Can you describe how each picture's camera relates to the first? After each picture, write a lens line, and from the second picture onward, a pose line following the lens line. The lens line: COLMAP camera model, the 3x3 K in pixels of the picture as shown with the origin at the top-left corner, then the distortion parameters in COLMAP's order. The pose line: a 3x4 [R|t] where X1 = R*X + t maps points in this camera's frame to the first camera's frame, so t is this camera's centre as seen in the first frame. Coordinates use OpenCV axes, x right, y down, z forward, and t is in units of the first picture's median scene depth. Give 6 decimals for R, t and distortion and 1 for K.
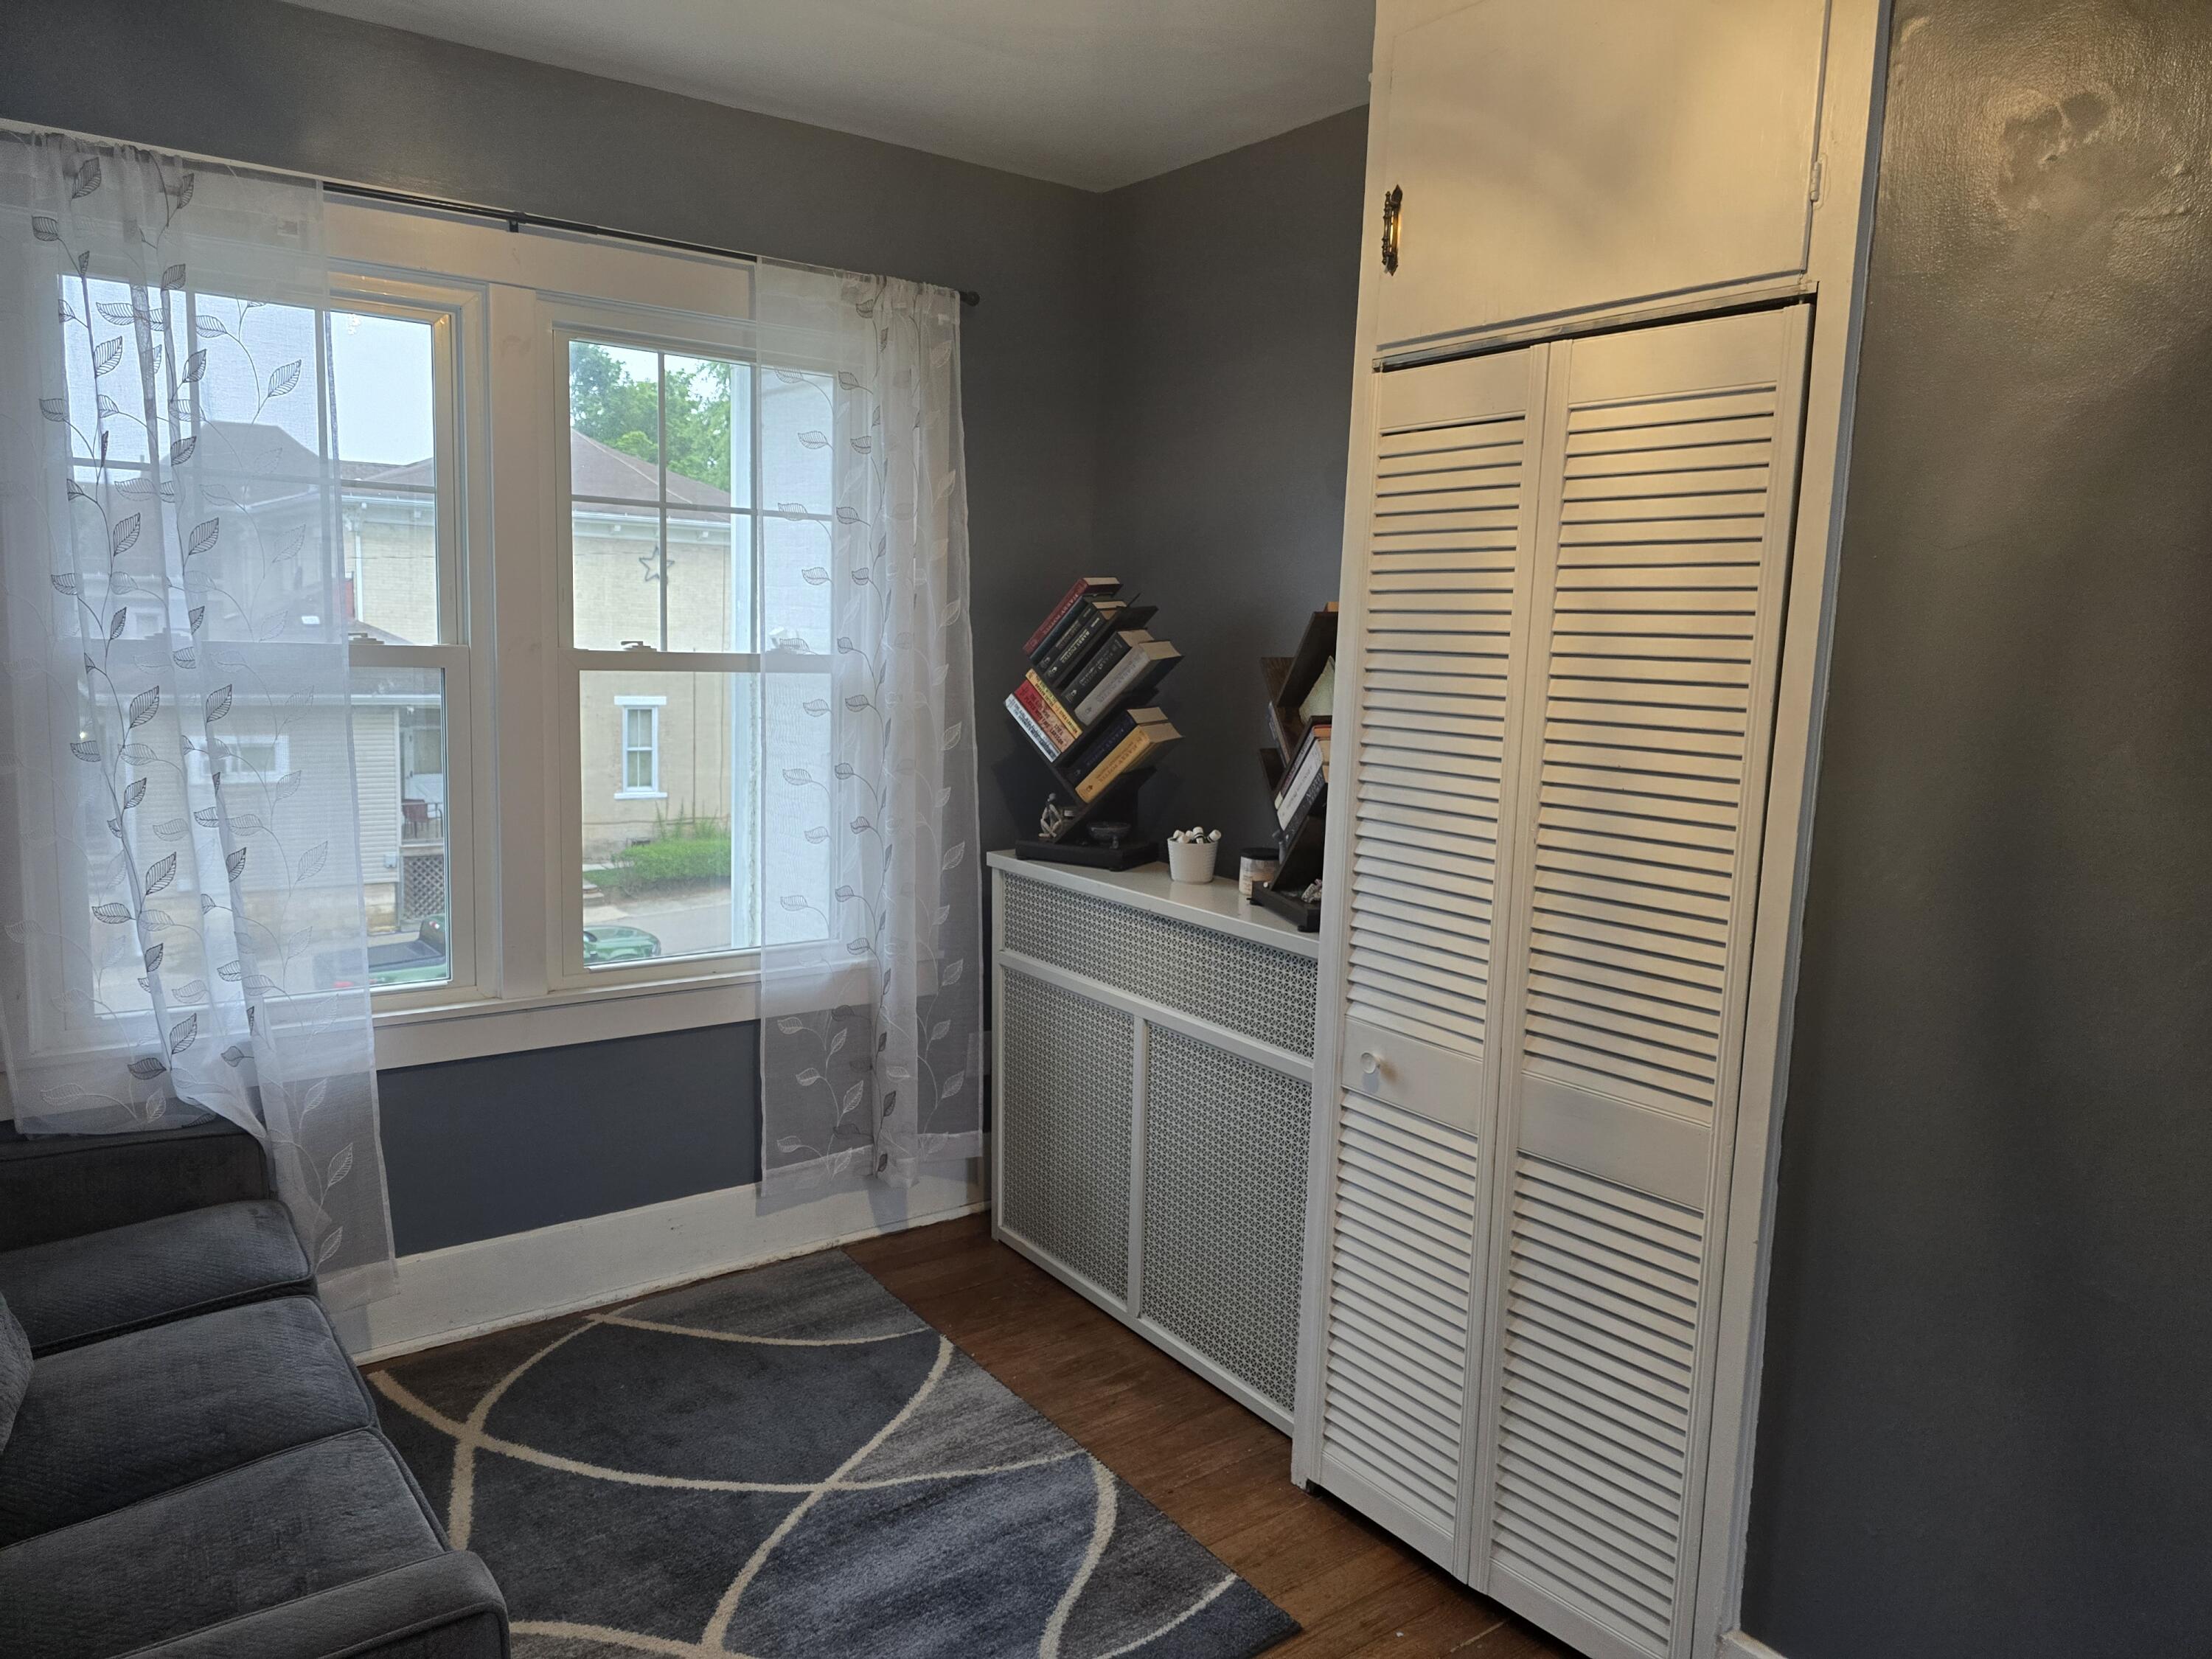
lens RADIAL K [[1517.6, 0, 1106.0], [0, 1517.6, 829.5], [0, 0, 1]] dist [0.082426, -0.073304]
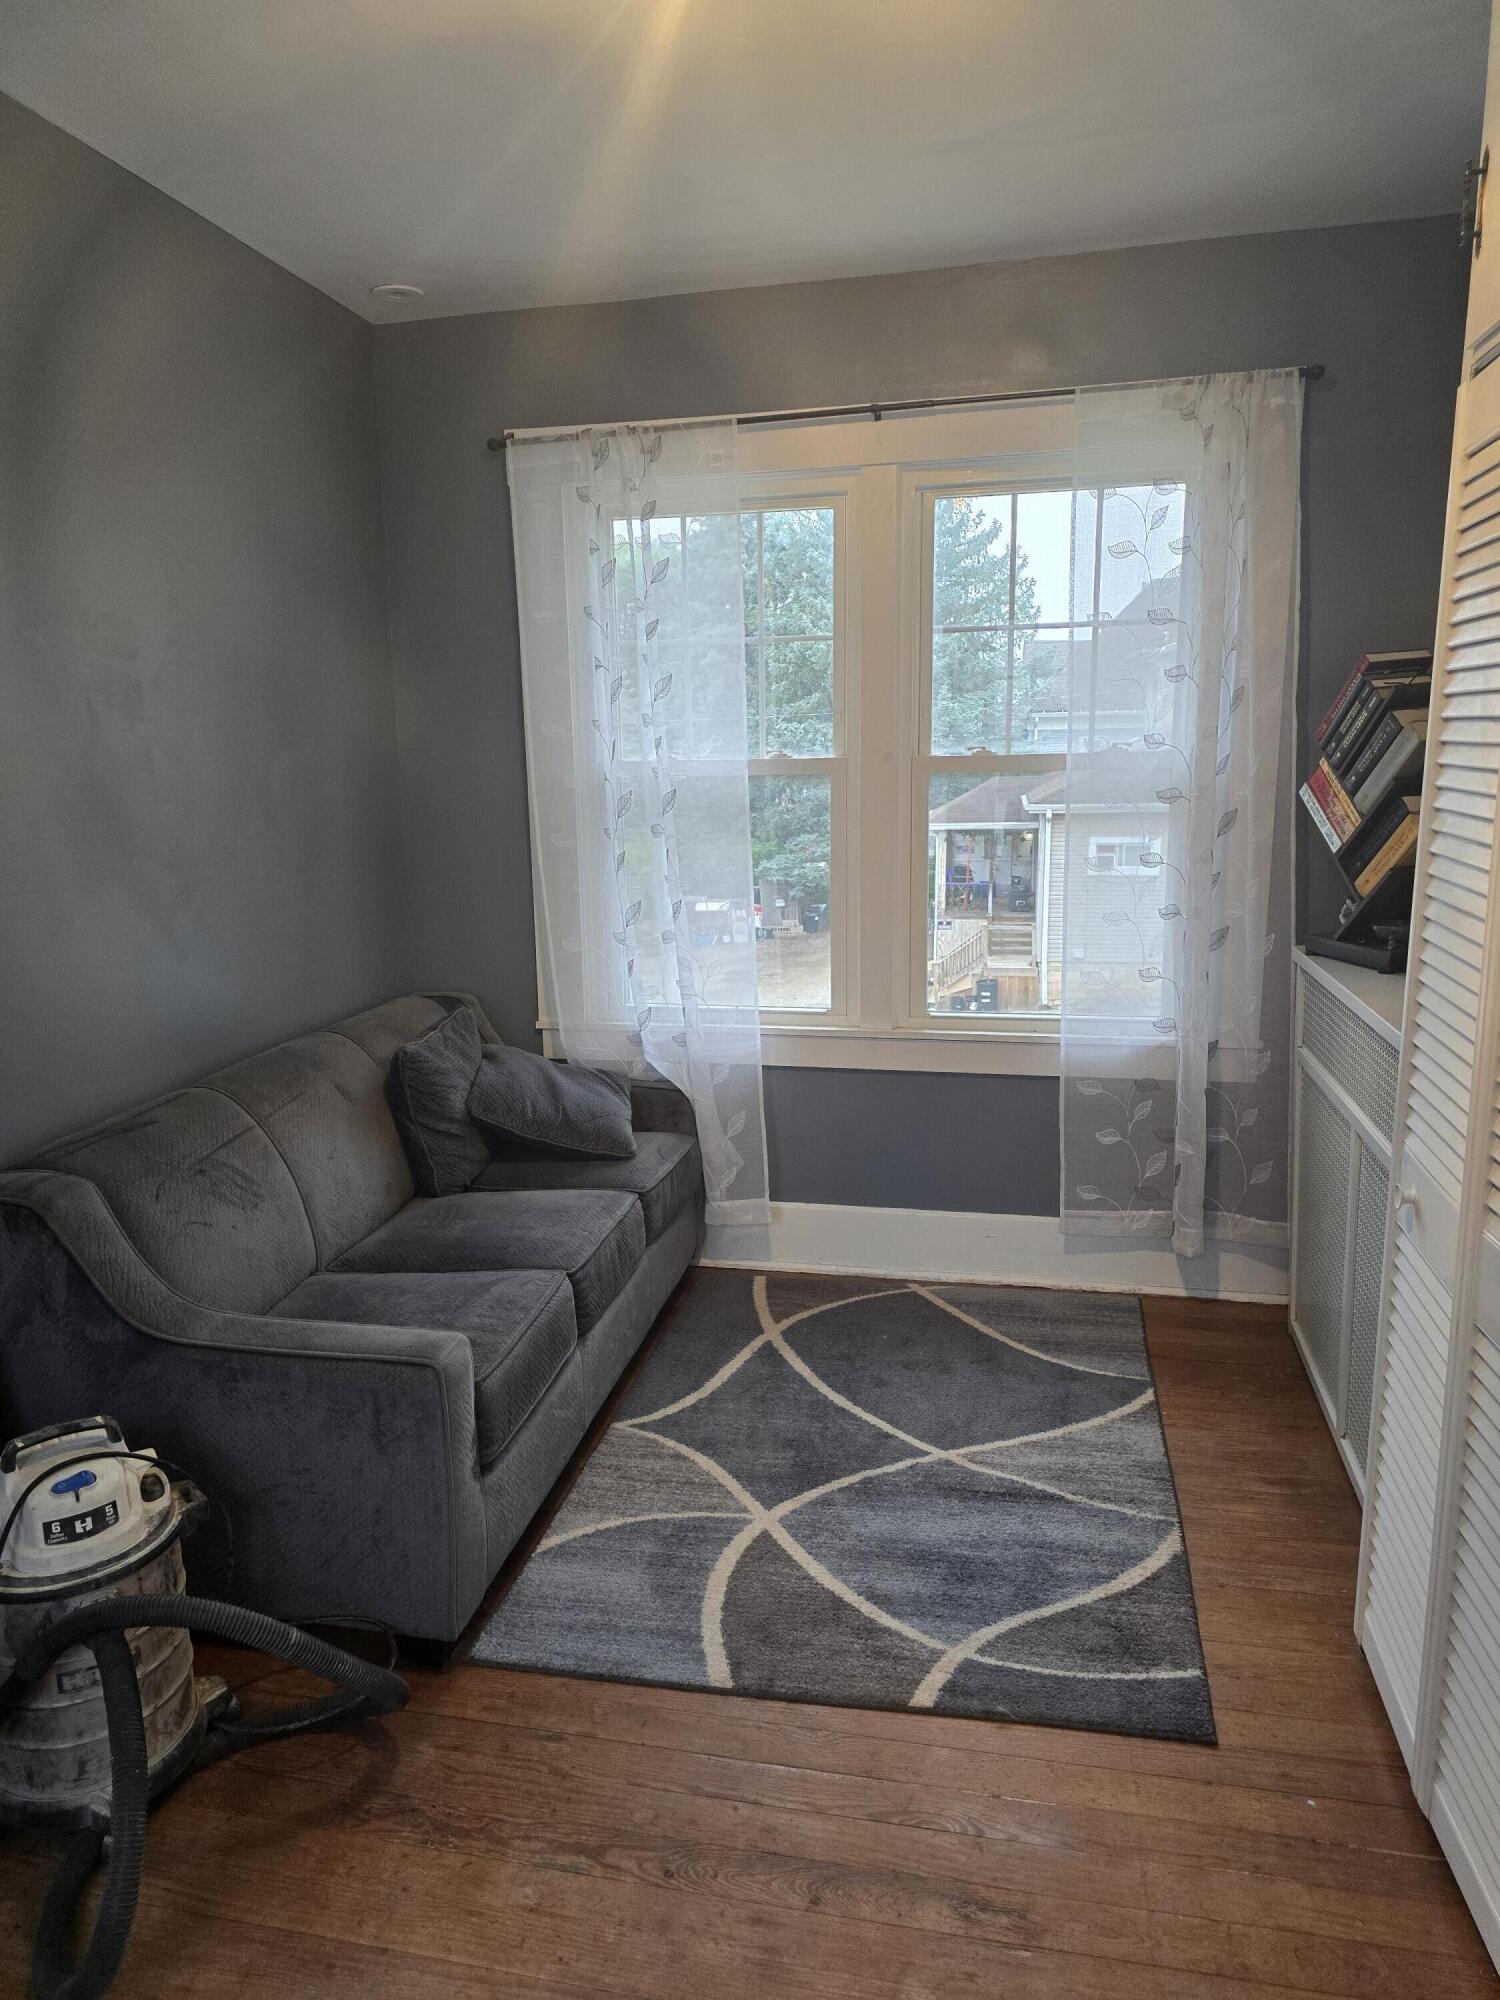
lens RADIAL K [[1345.8, 0, 755.1], [0, 1345.8, 1024.4], [0, 0, 1]] dist [0.054135, -0.062581]
pose [[0.659542, 0.110660, -0.743477, 0.410877], [-0.059641, 0.993690, 0.094995, 0.003091], [0.749298, -0.018312, 0.661980, 0.176019]]
